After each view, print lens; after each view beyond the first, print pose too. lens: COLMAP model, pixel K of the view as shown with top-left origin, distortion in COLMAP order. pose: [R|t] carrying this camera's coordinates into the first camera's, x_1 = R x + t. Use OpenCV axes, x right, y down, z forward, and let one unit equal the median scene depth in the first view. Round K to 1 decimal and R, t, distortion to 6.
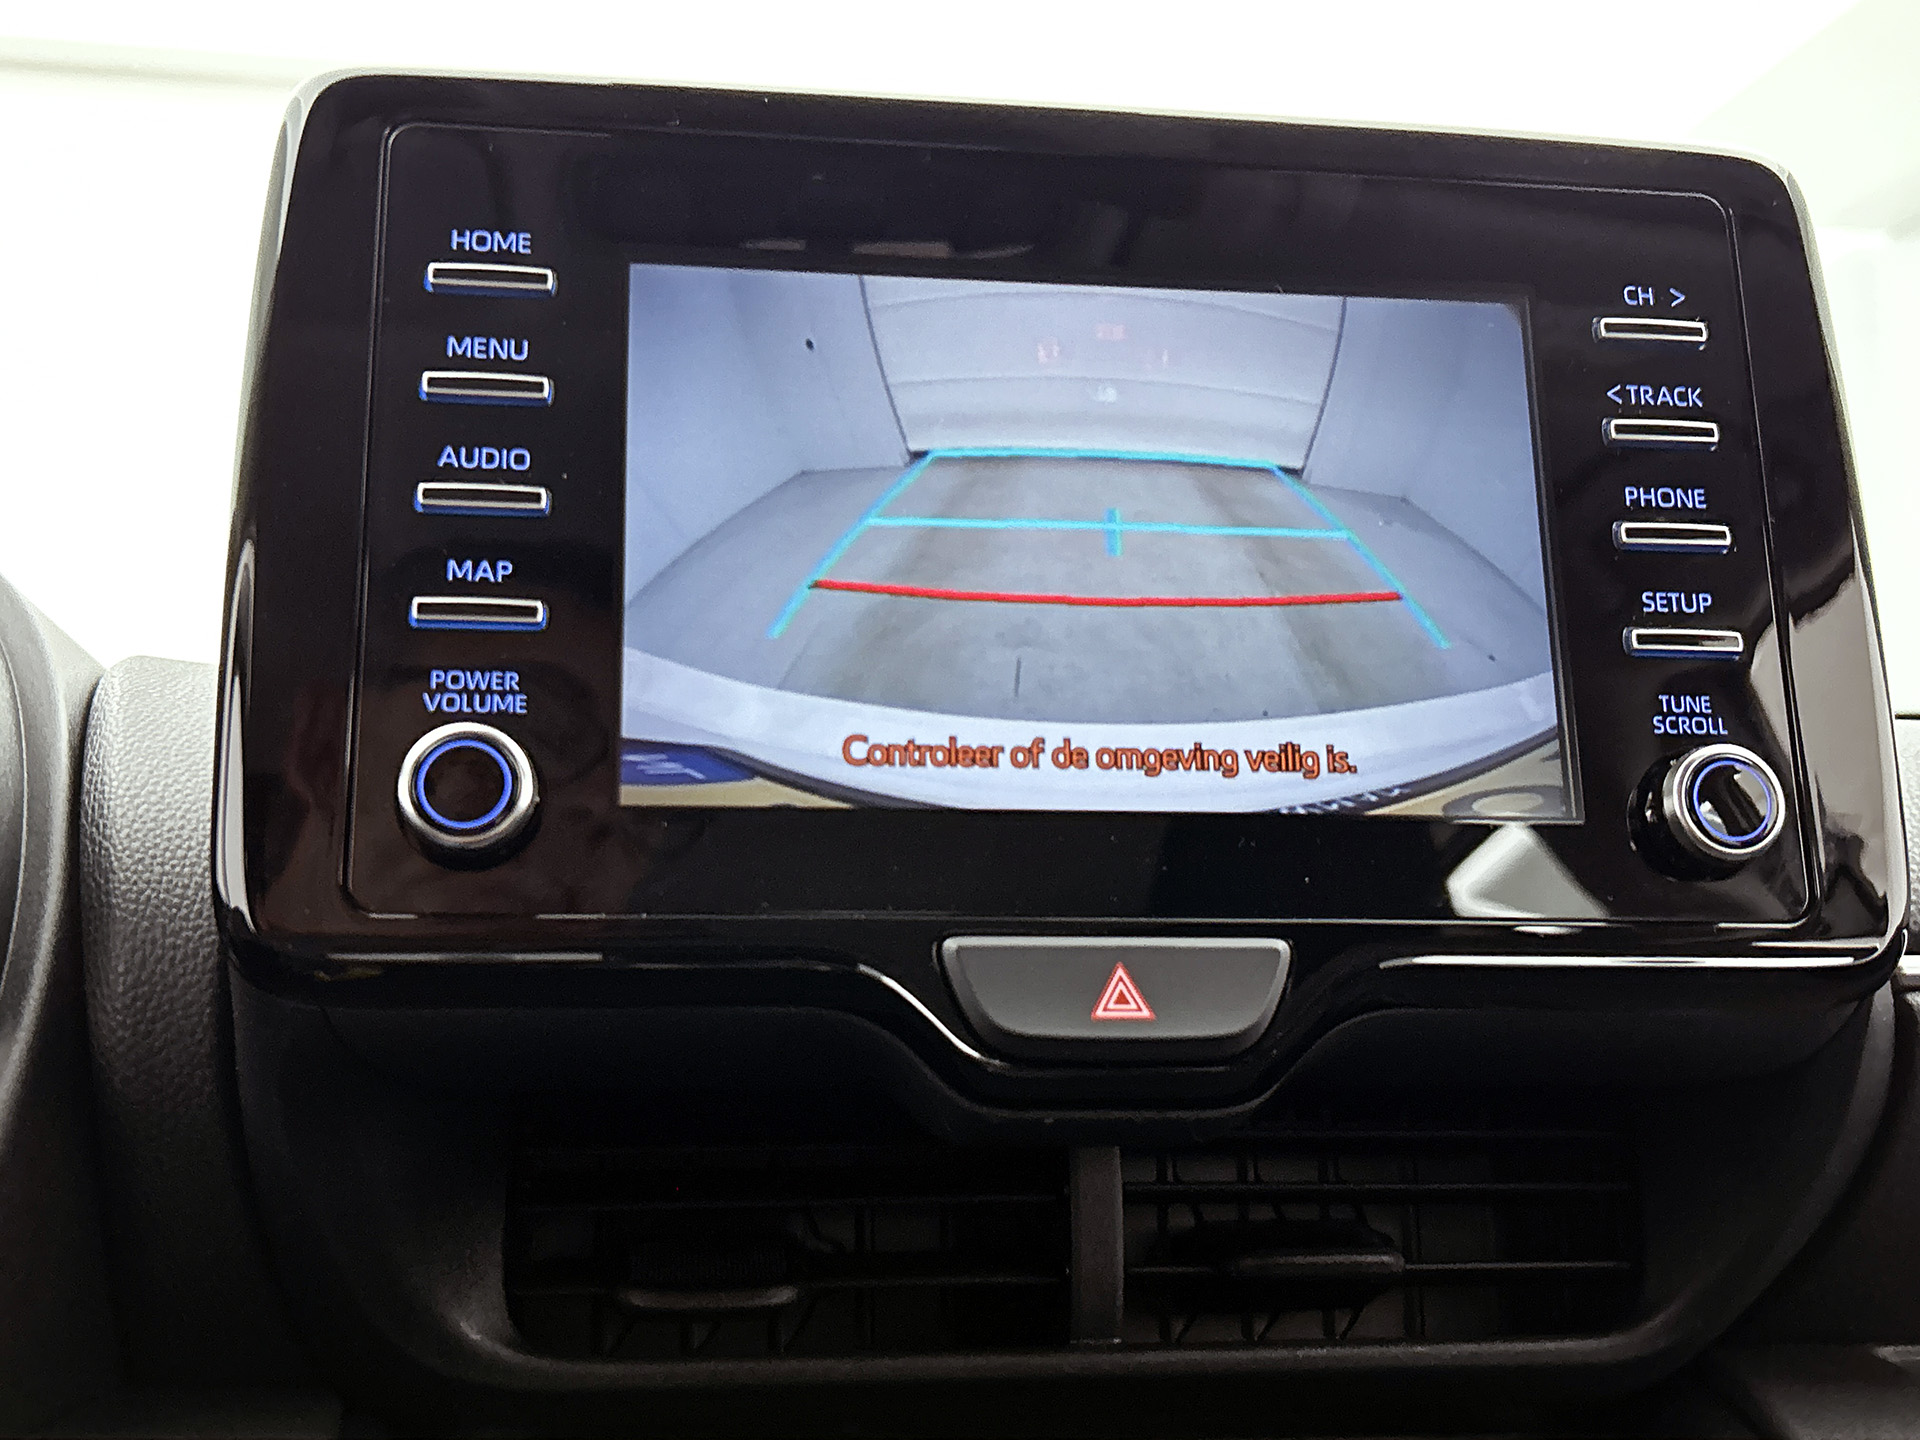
lens RADIAL K [[2125.3, 0, 926.5], [0, 2125.3, 748.3], [0, 0, 1]] dist [-0.013693, 0.000000]
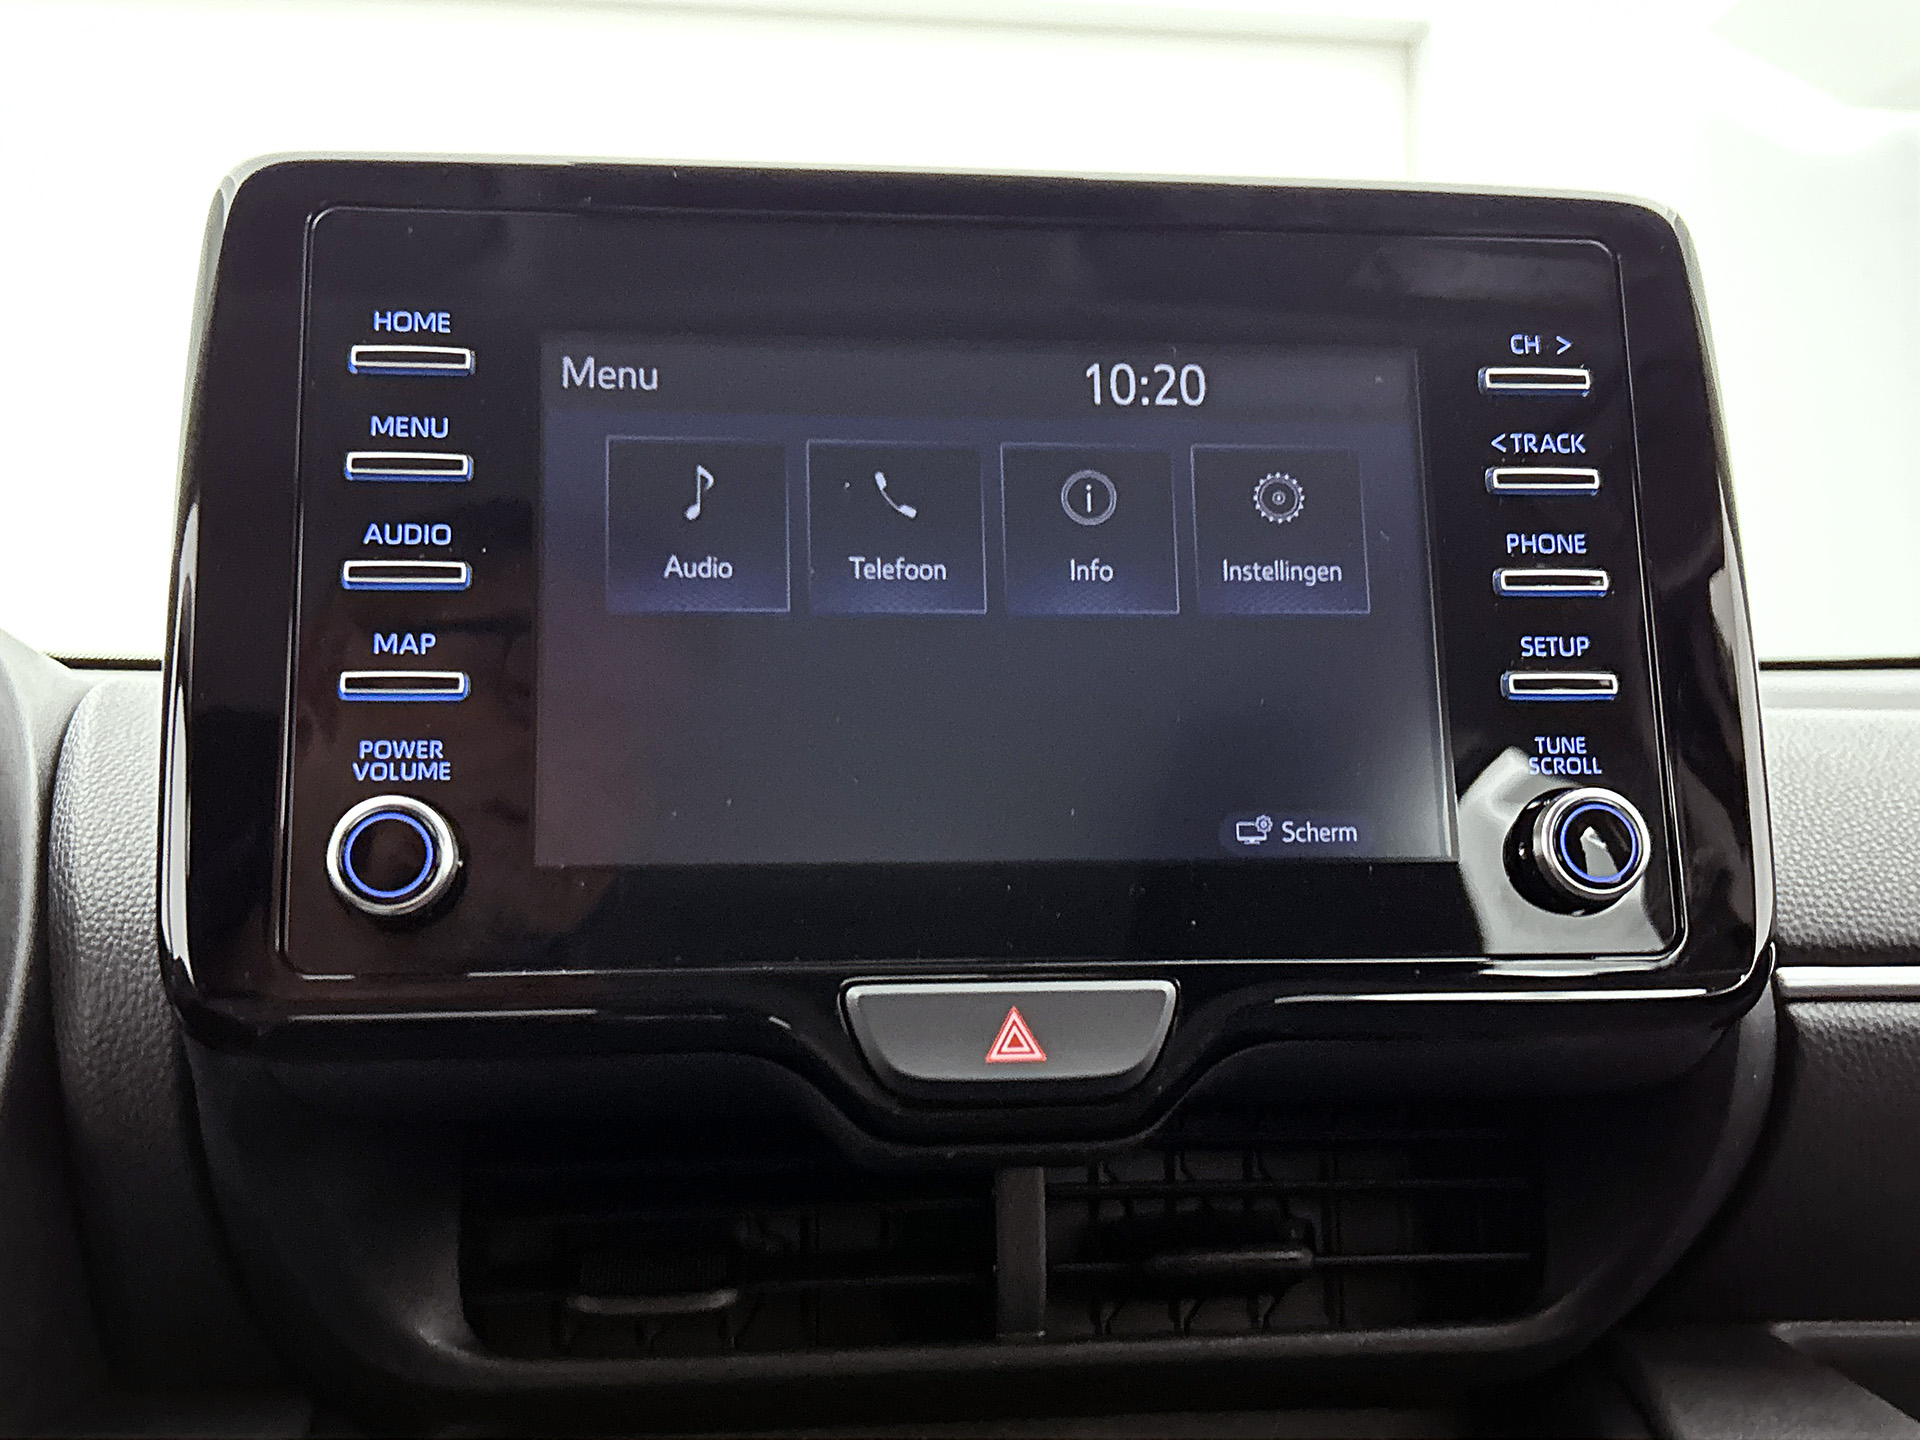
lens RADIAL K [[2125.3, 0, 953.8], [0, 2125.3, 754.0], [0, 0, 1]] dist [-0.013693, 0.000000]
pose [[0.999836, -0.013051, -0.012570, 0.070094], [0.013696, 0.998521, 0.052613, -0.074990], [0.011865, -0.052777, 0.998536, -0.050951]]
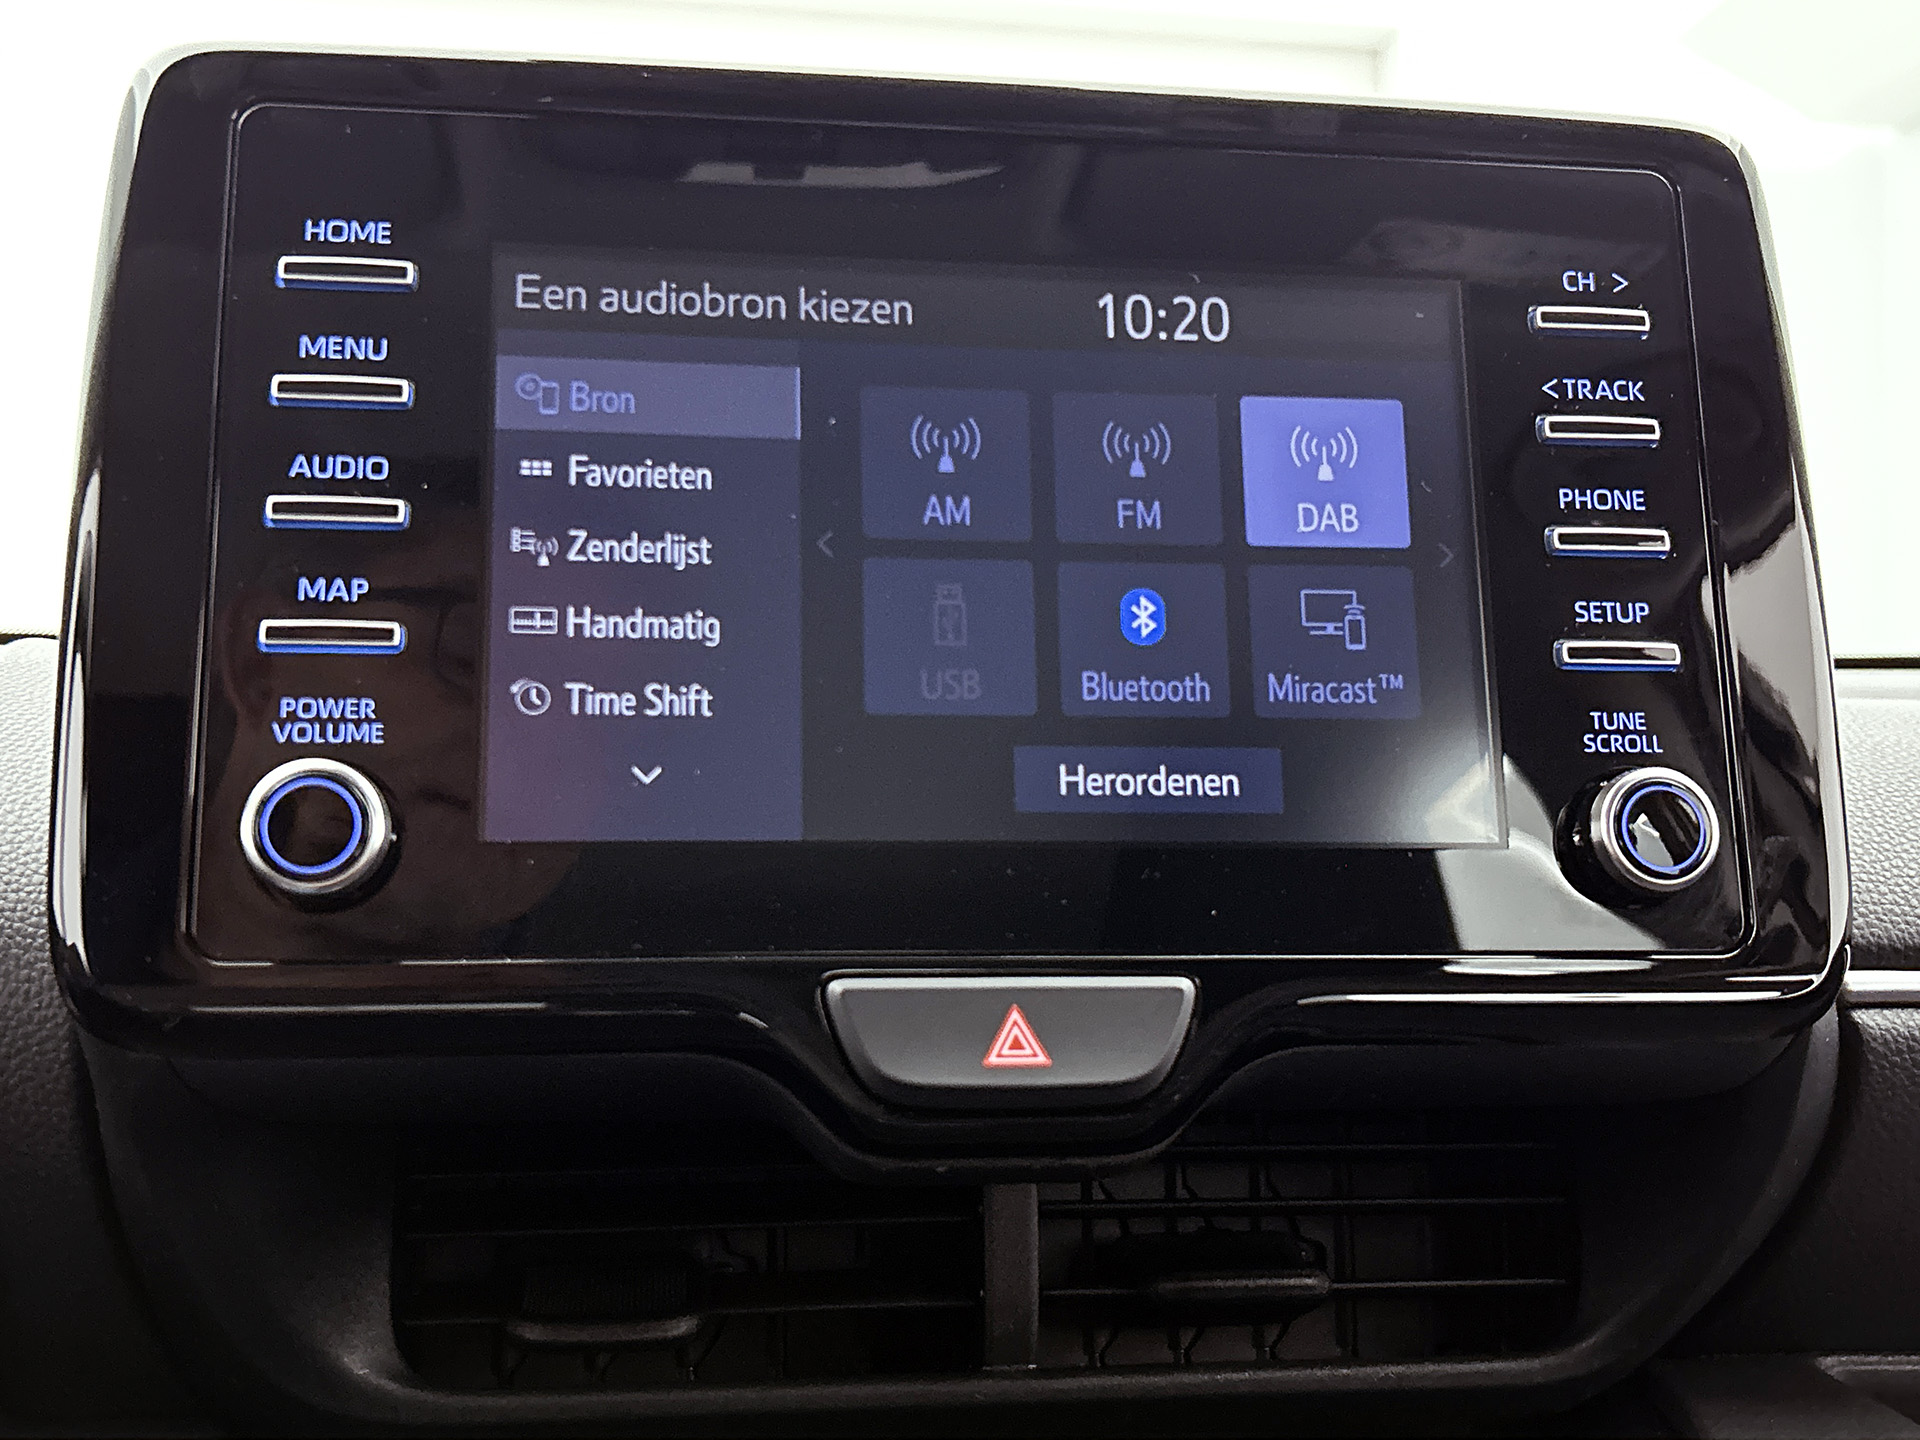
lens RADIAL K [[2125.3, 0, 950.8], [0, 2125.3, 747.2], [0, 0, 1]] dist [-0.013693, 0.000000]
pose [[0.999973, -0.002126, 0.007081, 0.051756], [0.001791, 0.998895, 0.046954, -0.053617], [-0.007173, -0.046941, 0.998872, 0.052647]]
